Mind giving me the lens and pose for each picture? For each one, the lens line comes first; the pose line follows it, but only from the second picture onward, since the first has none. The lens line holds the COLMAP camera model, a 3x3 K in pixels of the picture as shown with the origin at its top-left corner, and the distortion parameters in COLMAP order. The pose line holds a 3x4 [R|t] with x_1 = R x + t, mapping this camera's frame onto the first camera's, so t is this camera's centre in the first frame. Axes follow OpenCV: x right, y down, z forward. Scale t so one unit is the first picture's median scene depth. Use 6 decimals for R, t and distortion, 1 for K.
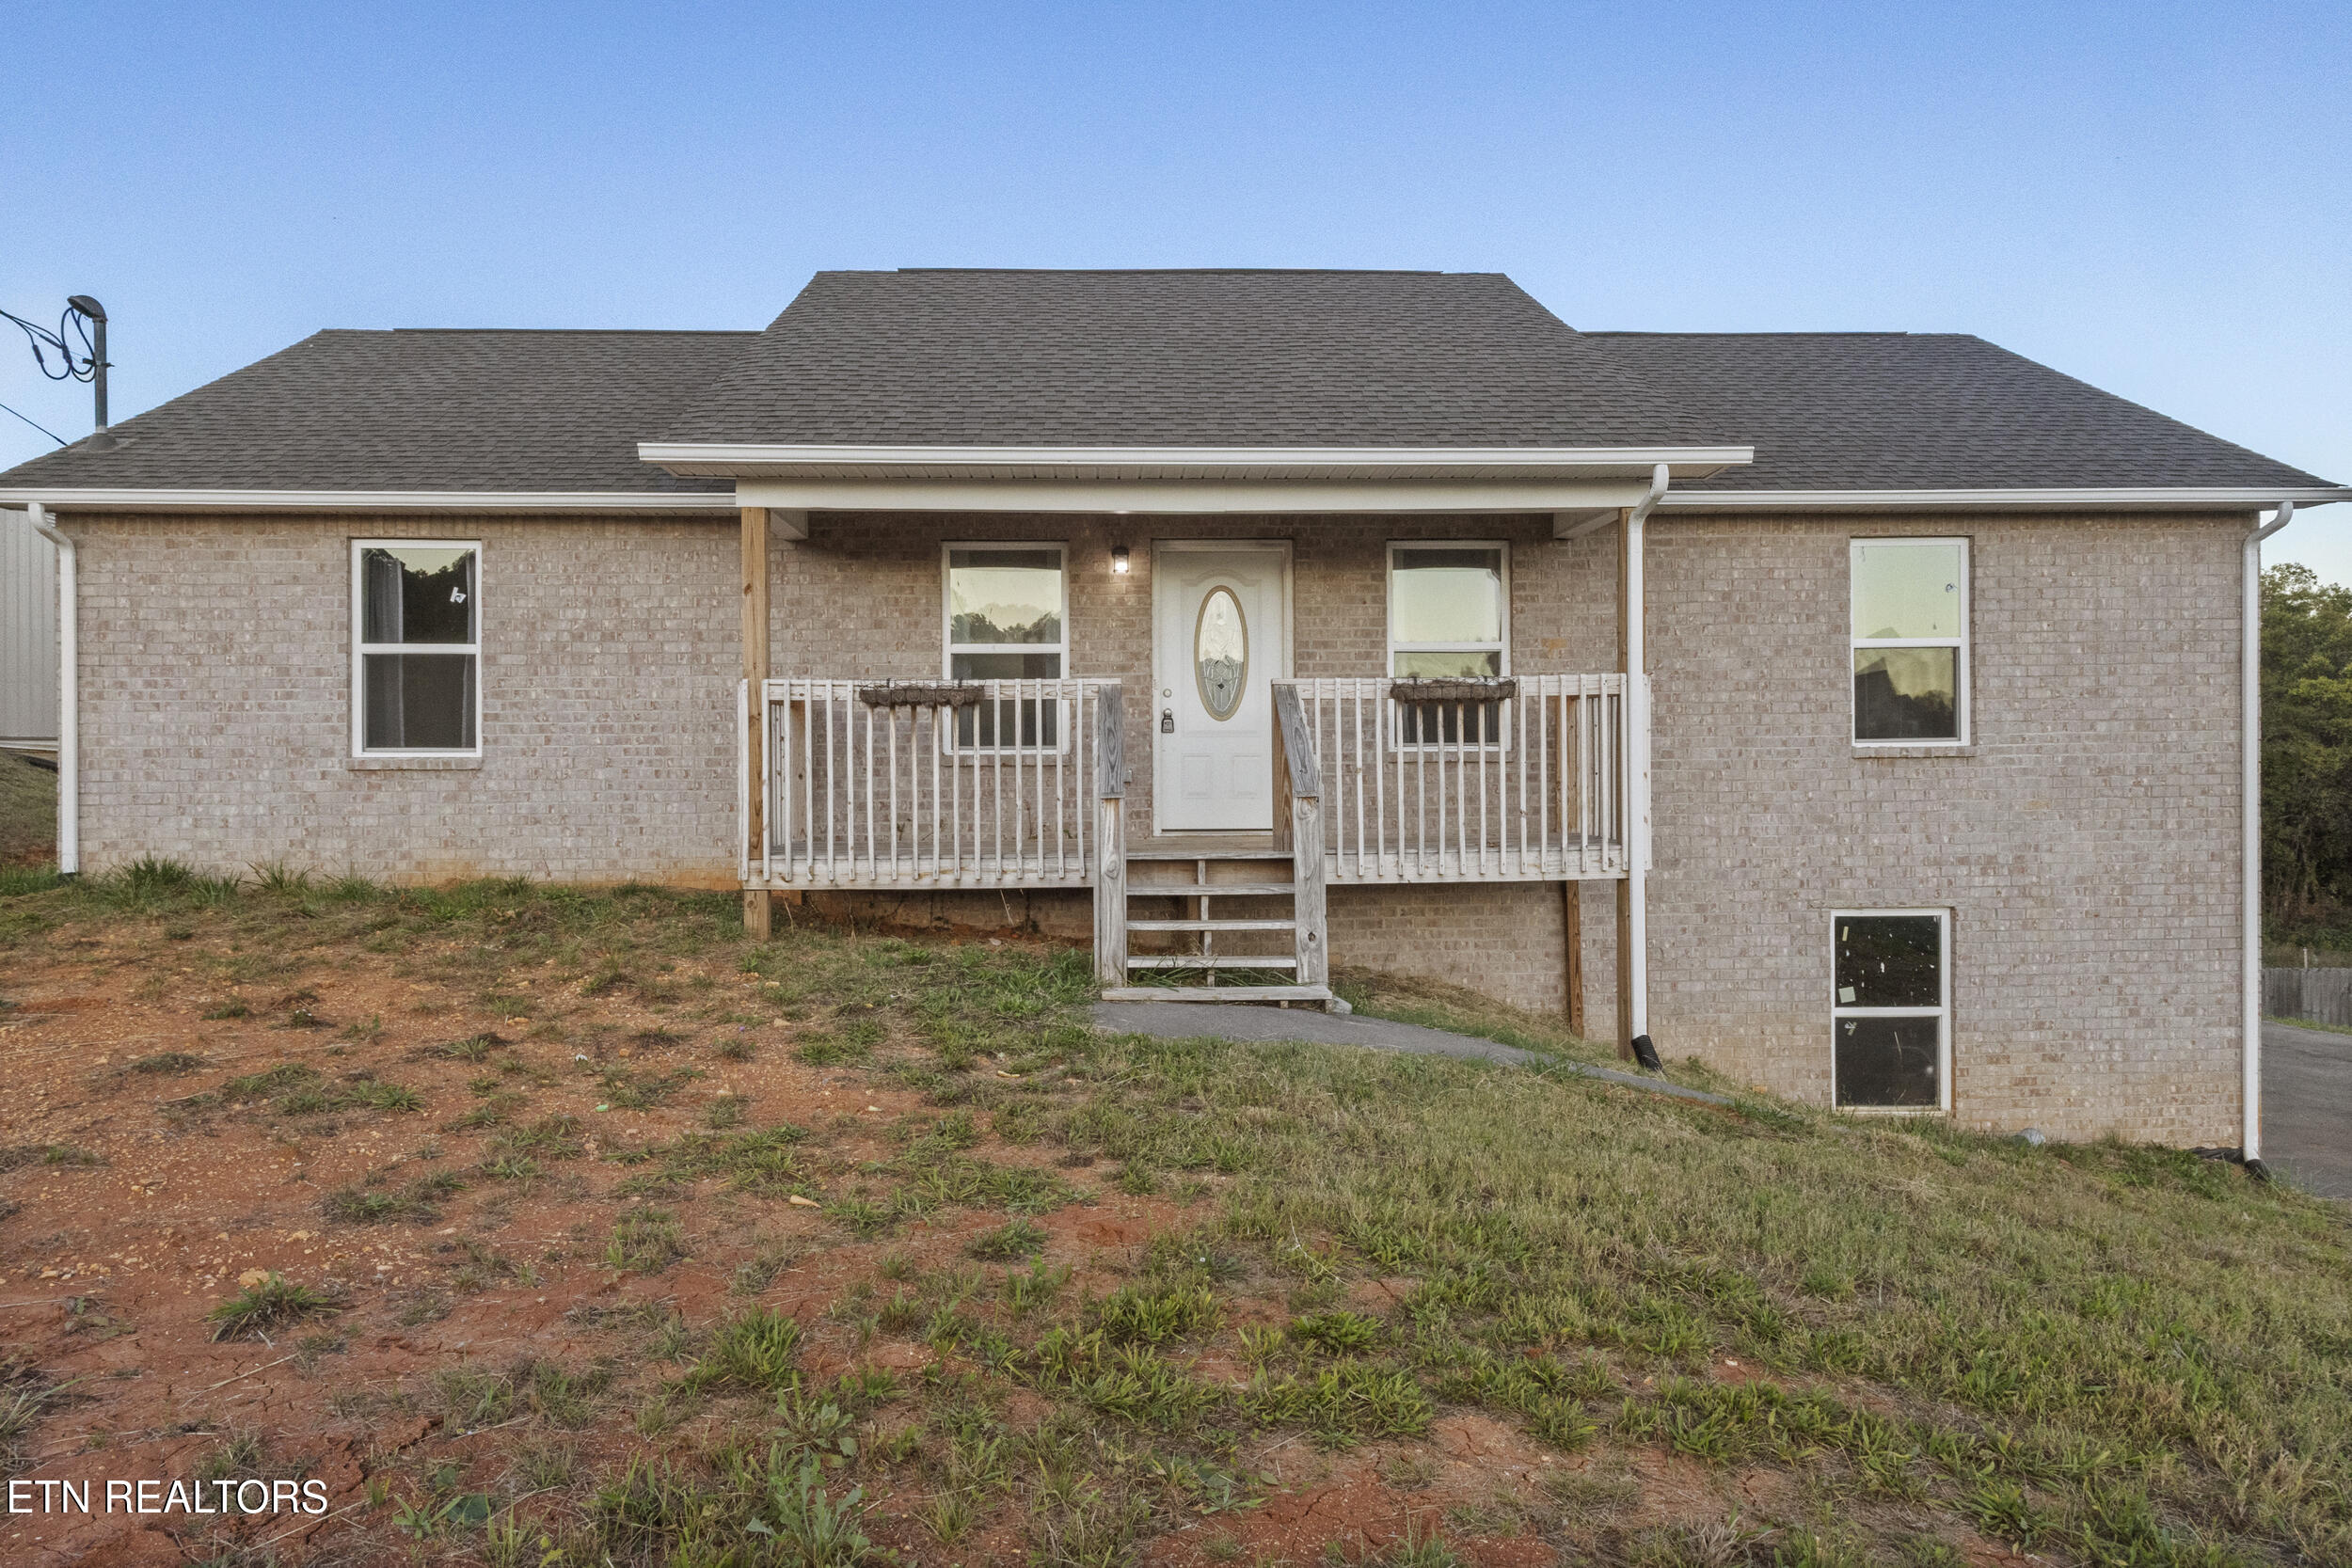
lens RADIAL K [[1557.7, 0, 1181.4], [0, 1557.7, 803.0], [0, 0, 1]] dist [-0.048391, -0.000419]
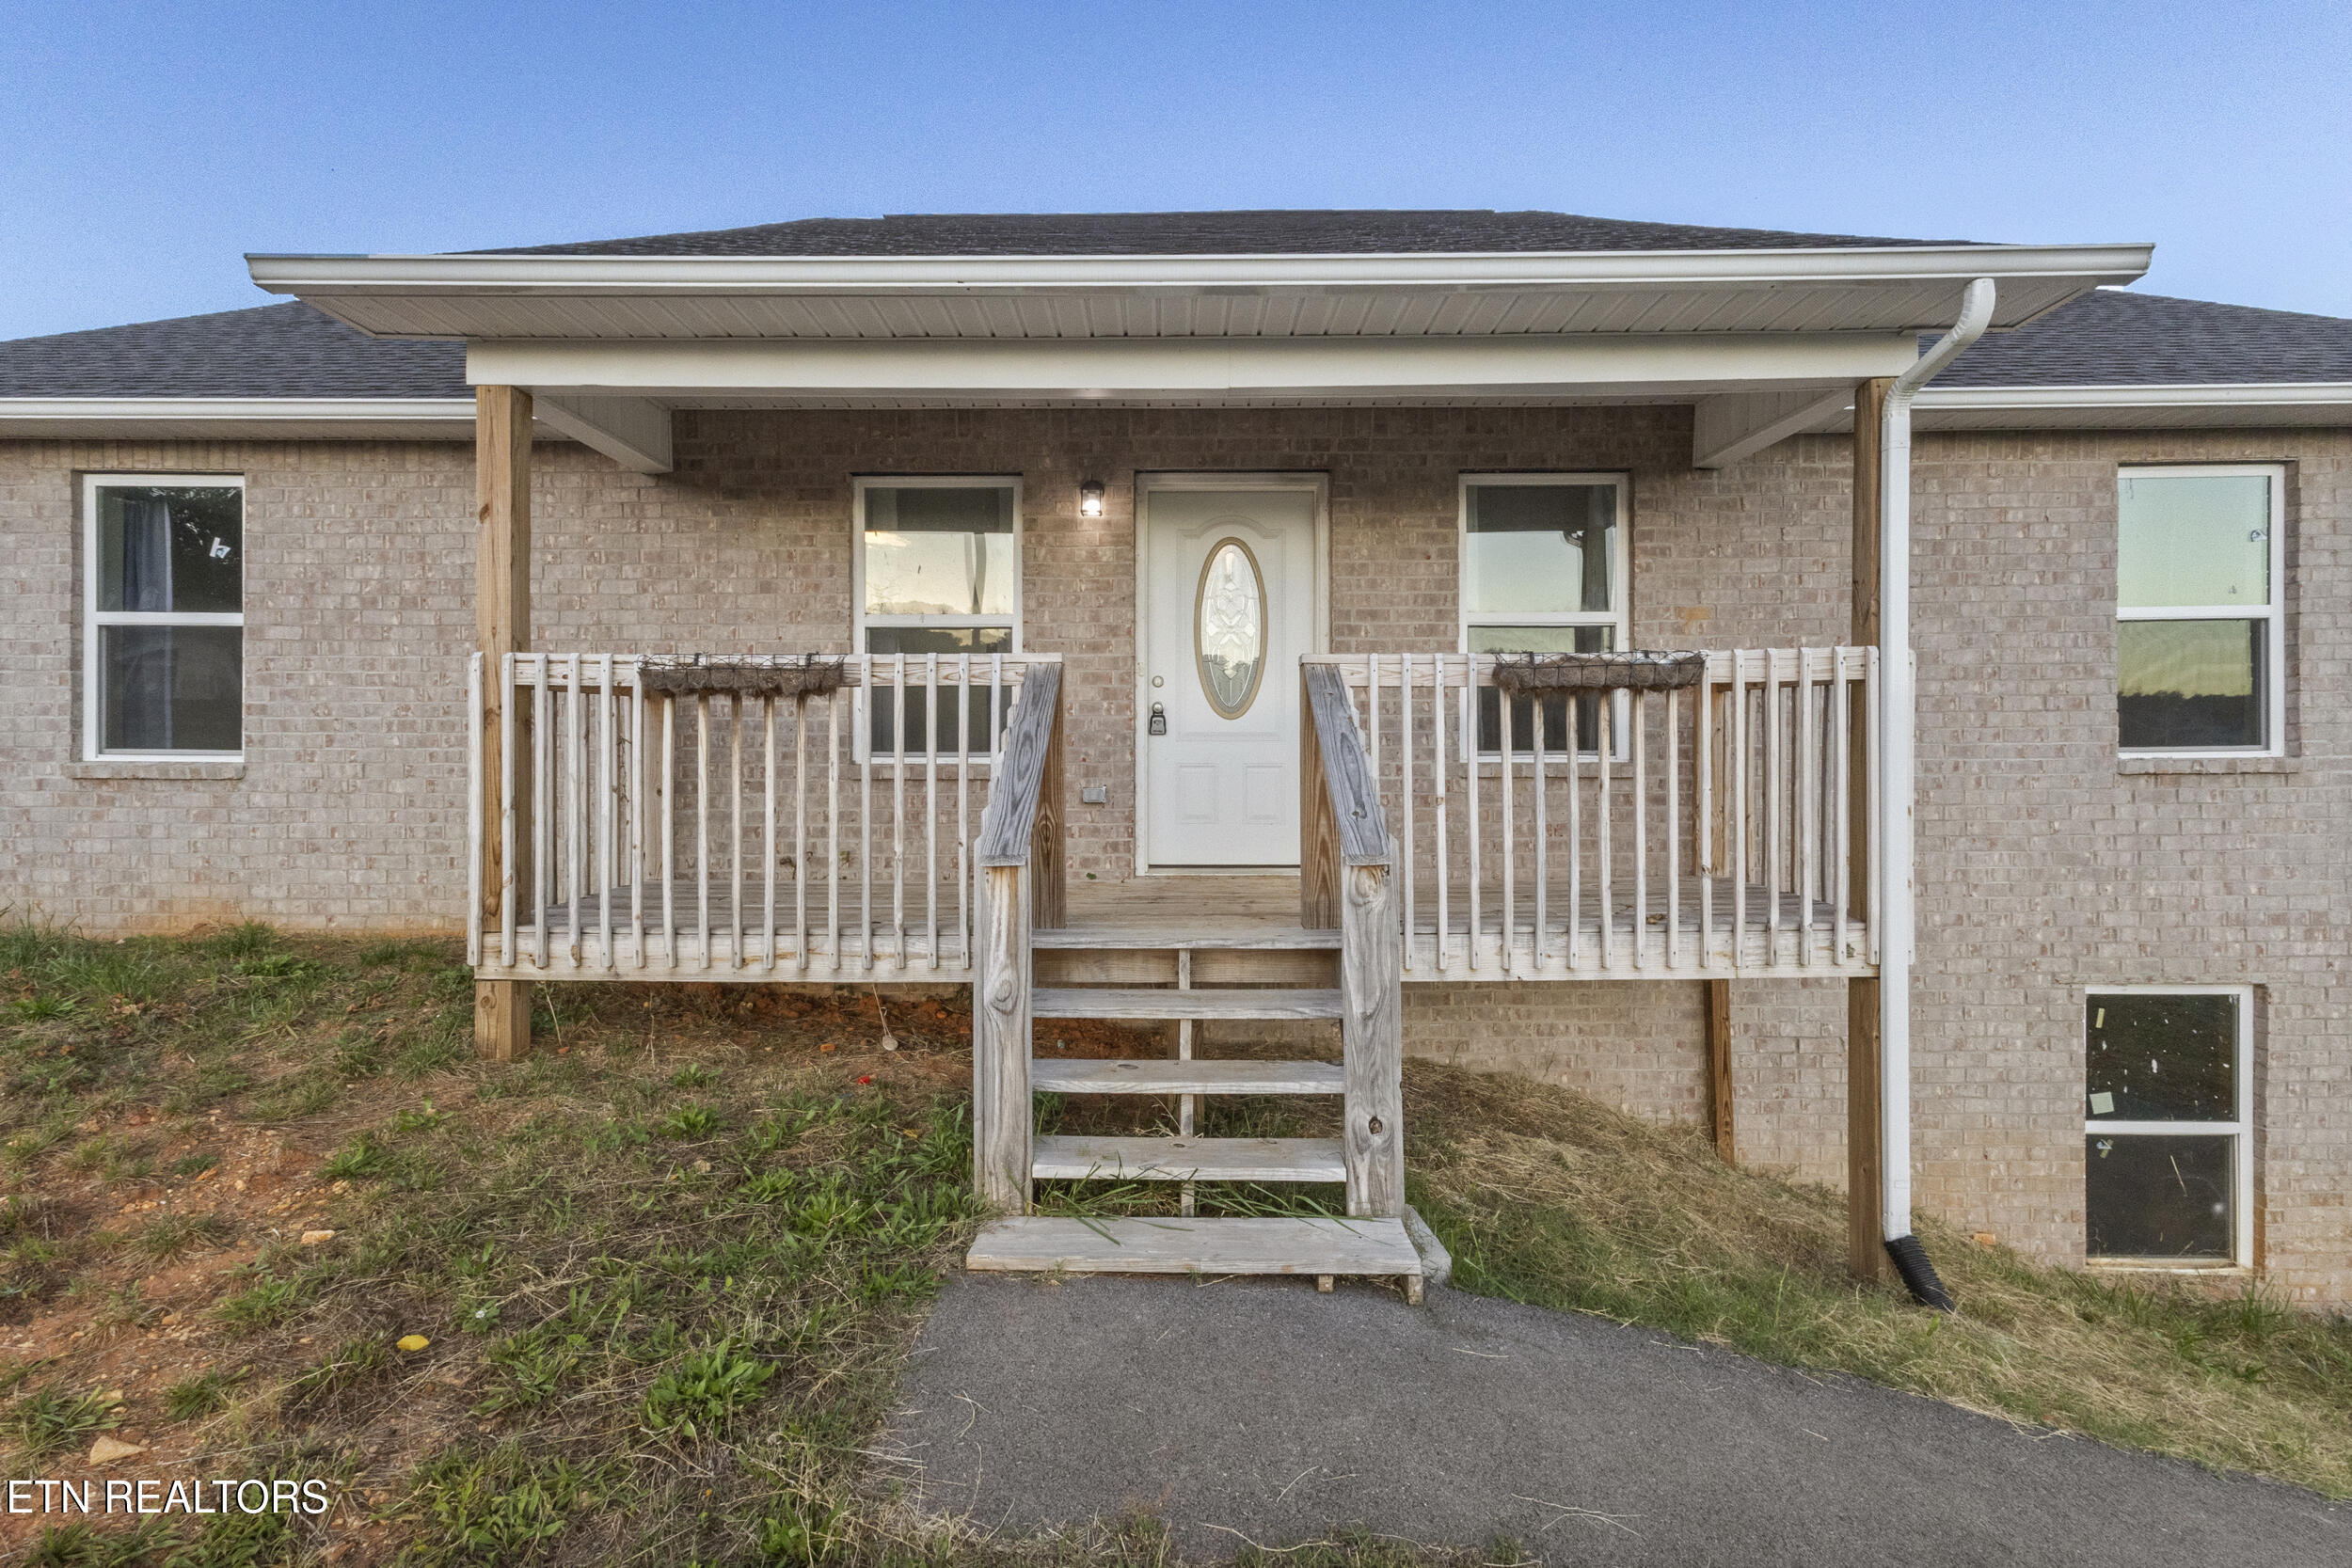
lens RADIAL K [[1081.5, 0, 1171.7], [0, 1081.5, 768.4], [0, 0, 1]] dist [-0.000736, -0.000071]
pose [[0.998566, 0.006361, -0.053156, 0.025789], [-0.006794, 0.999945, -0.007960, -0.025460], [0.053102, 0.008309, 0.998555, 0.491083]]
